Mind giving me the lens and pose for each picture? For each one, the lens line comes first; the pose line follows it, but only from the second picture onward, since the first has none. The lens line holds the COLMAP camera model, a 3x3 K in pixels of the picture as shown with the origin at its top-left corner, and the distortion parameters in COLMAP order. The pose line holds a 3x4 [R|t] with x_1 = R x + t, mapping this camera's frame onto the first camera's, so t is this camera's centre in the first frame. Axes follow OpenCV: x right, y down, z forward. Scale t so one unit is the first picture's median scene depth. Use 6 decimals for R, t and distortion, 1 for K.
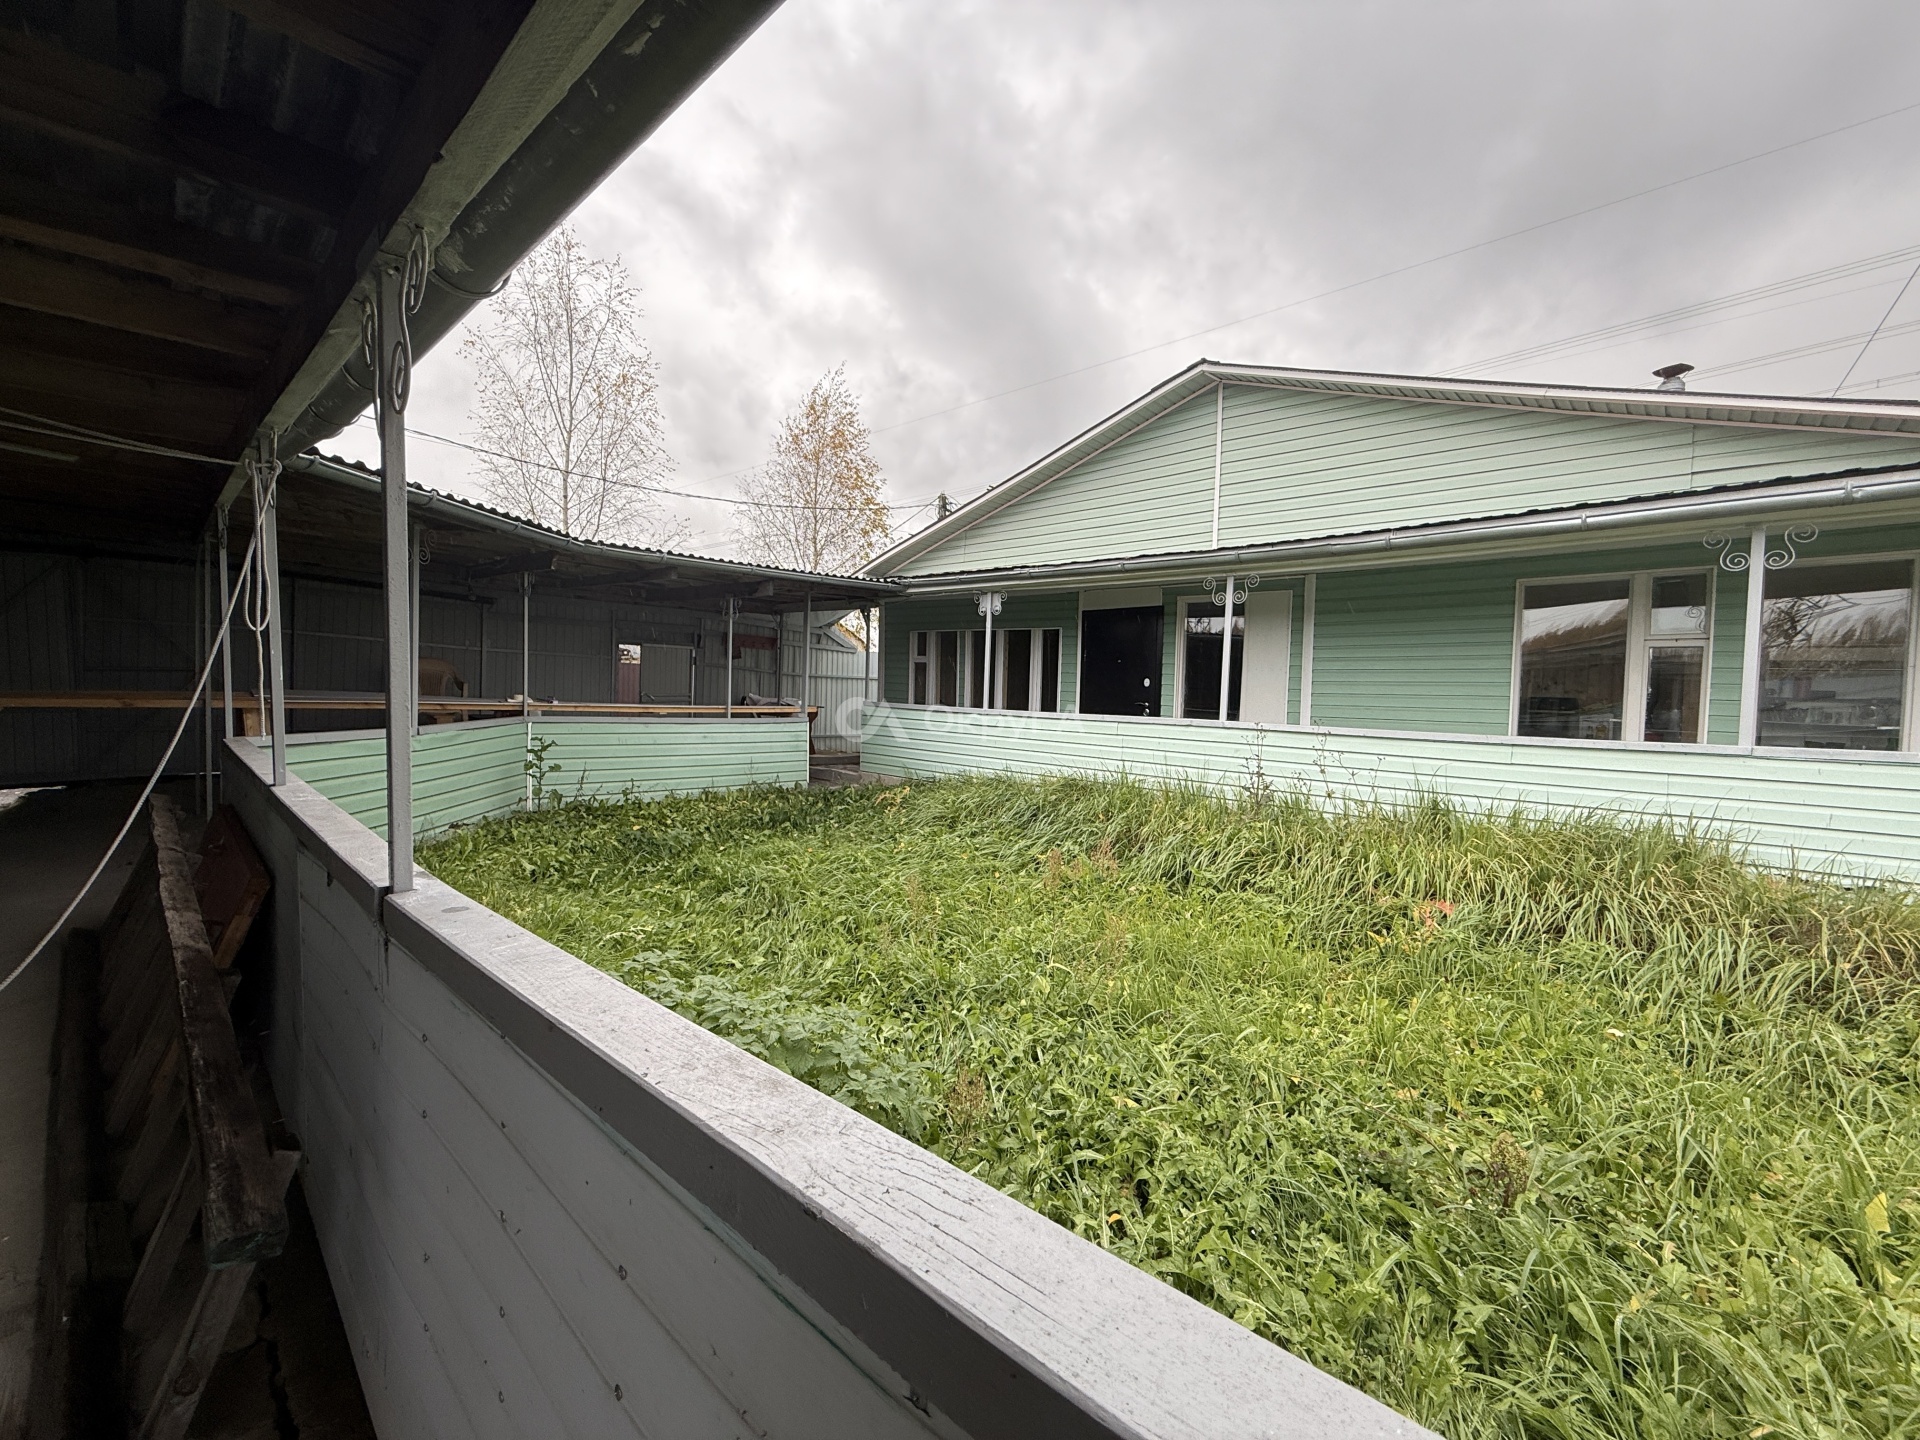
lens RADIAL K [[765.2, 0, 954.8], [0, 765.2, 721.5], [0, 0, 1]] dist [0.001396, 0.000111]
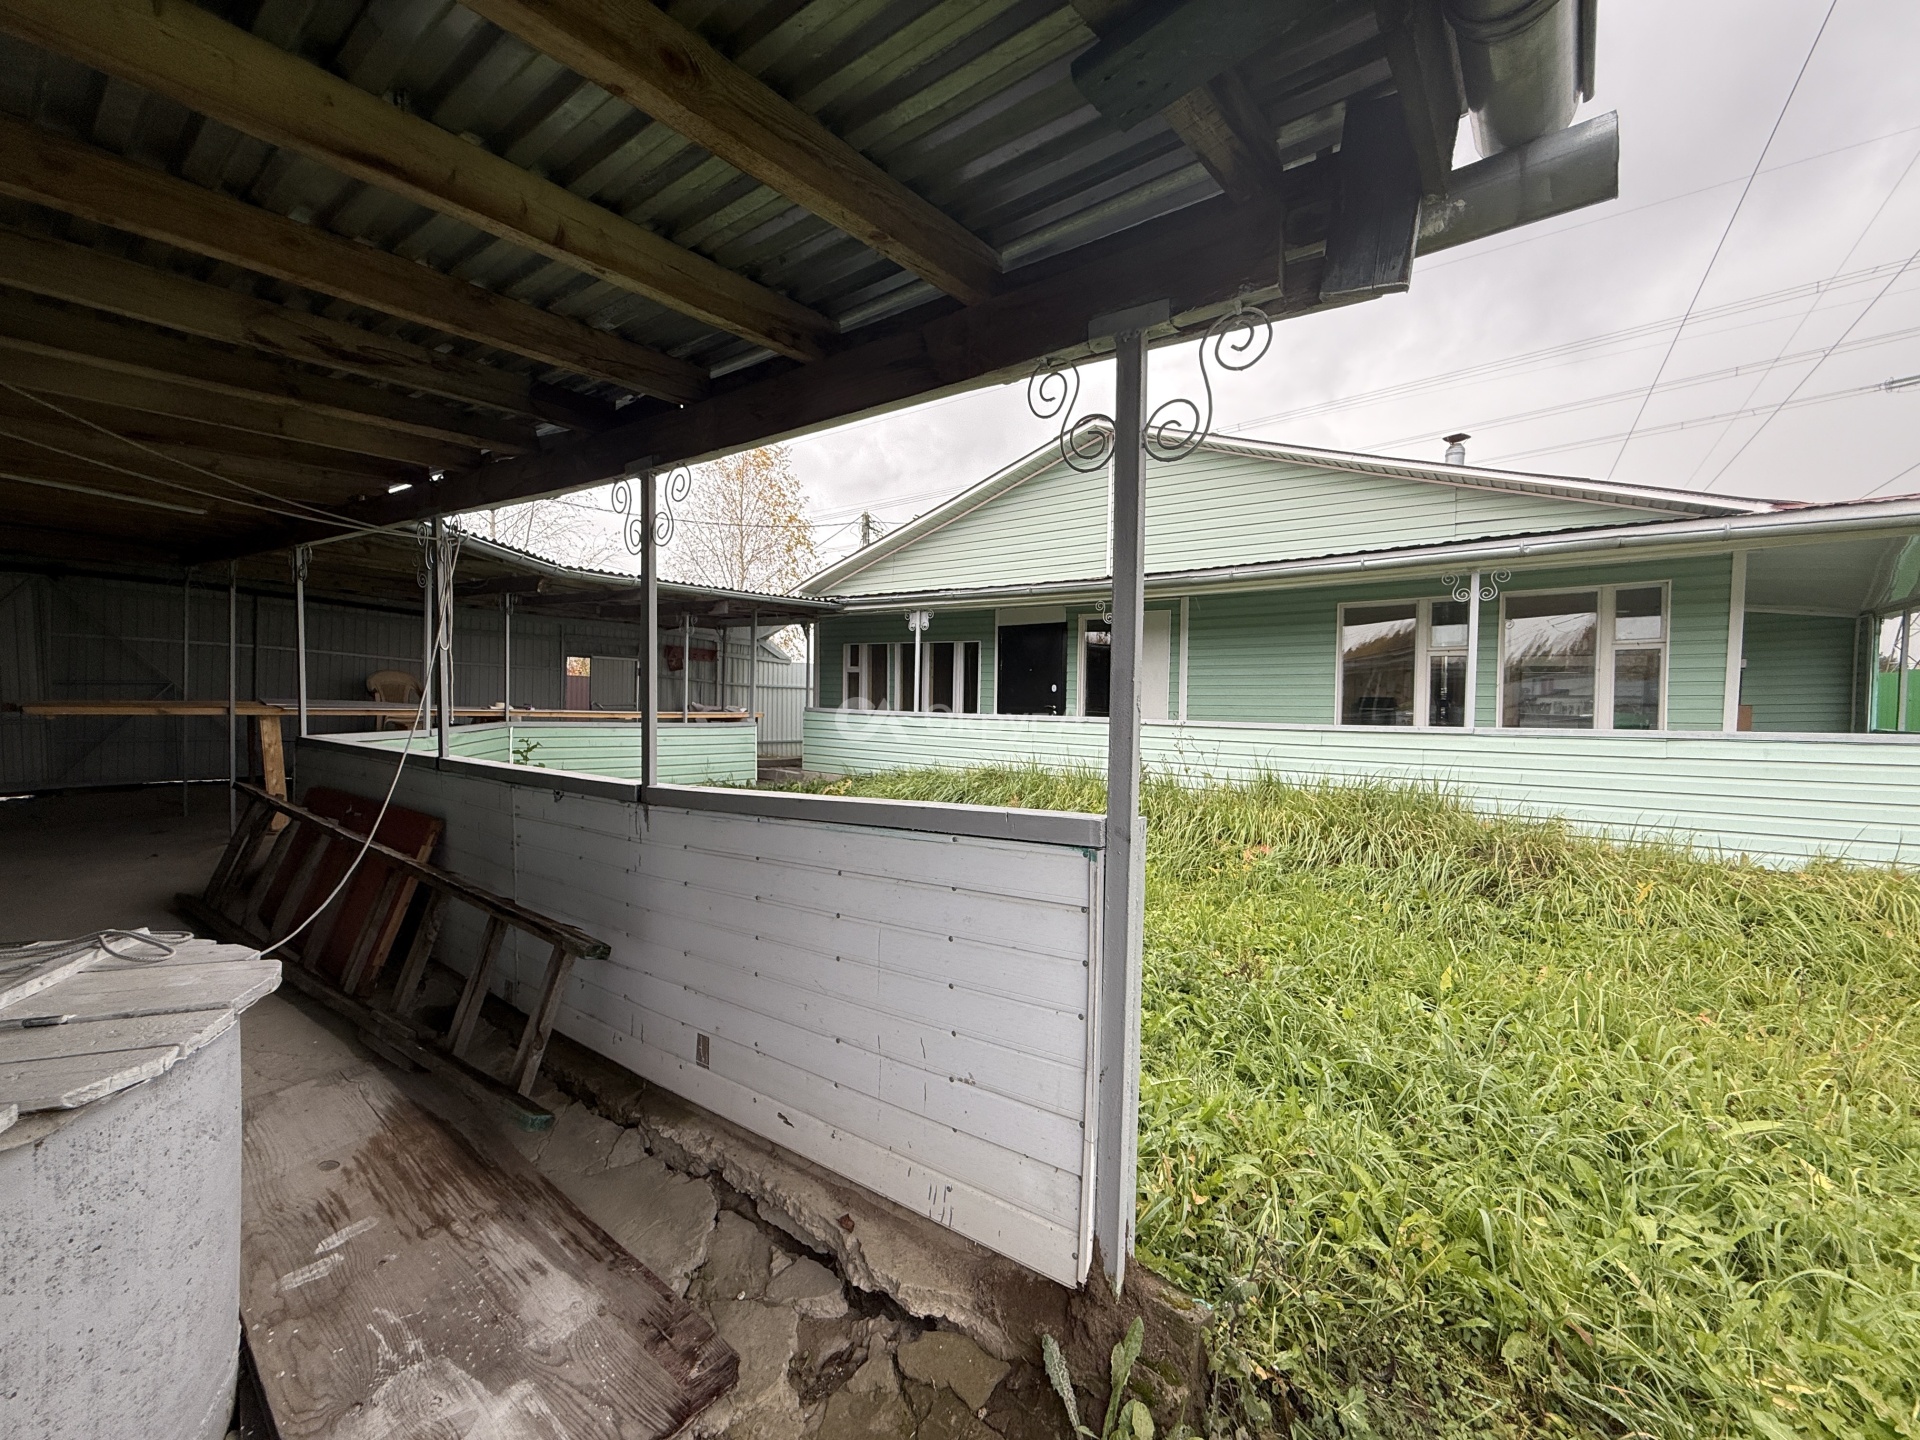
lens RADIAL K [[765.2, 0, 954.8], [0, 765.2, 721.5], [0, 0, 1]] dist [0.001396, 0.000111]
pose [[0.994417, -0.012640, 0.104764, -0.030155], [0.014078, 0.999816, -0.013000, 0.018336], [-0.104581, 0.014402, 0.994412, -0.198753]]
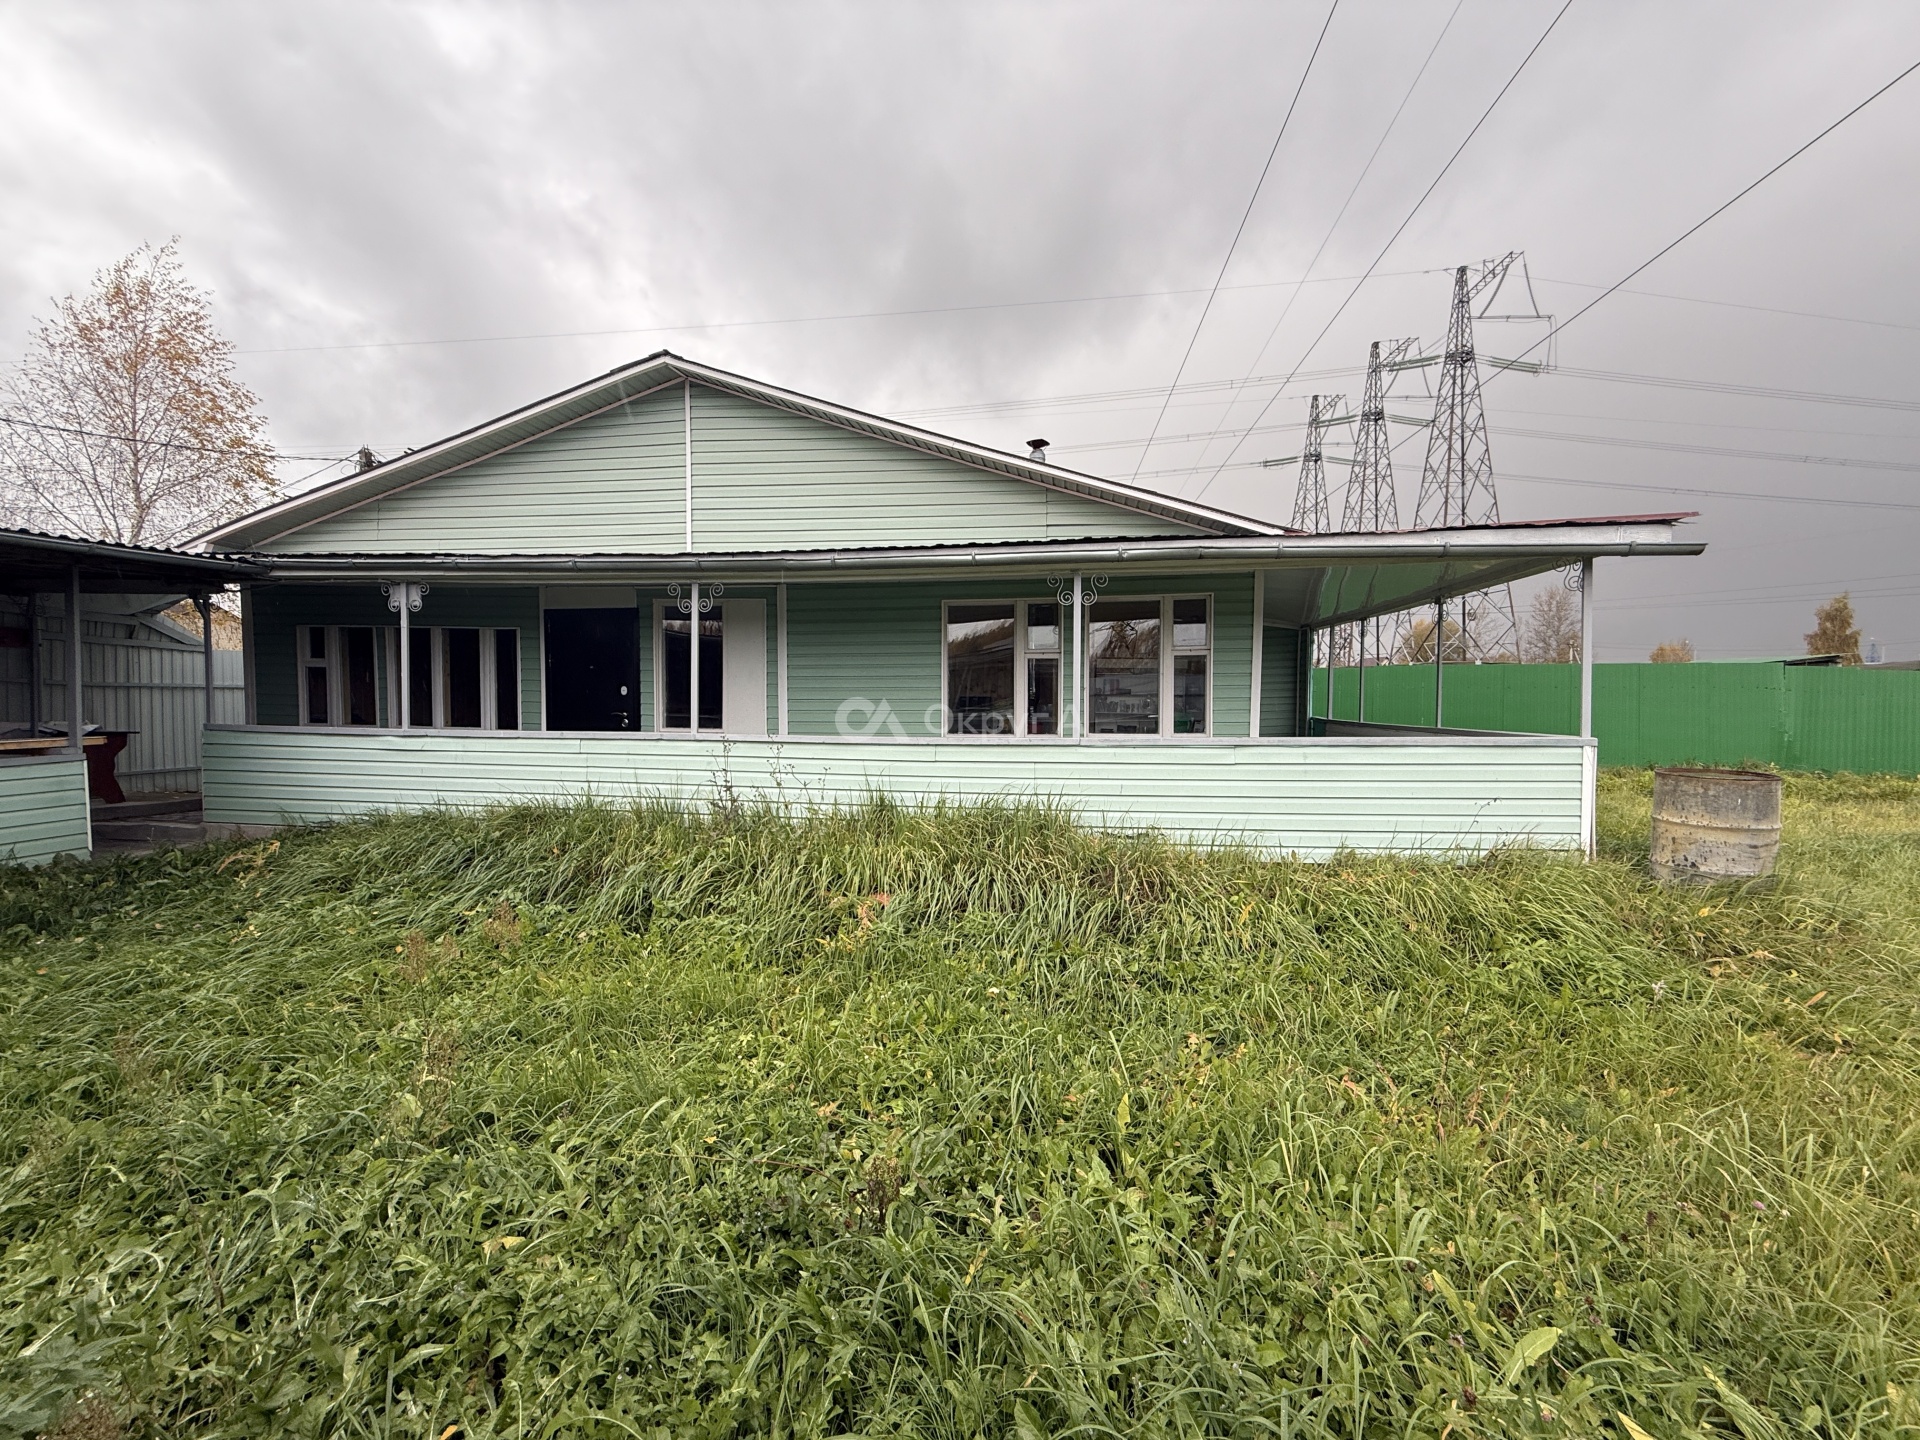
lens RADIAL K [[765.2, 0, 954.8], [0, 765.2, 721.5], [0, 0, 1]] dist [0.001396, 0.000111]
pose [[0.820217, -0.044859, 0.570291, 0.073959], [0.041565, 0.998959, 0.018798, -0.020867], [-0.570540, 0.008285, 0.821228, 0.022961]]
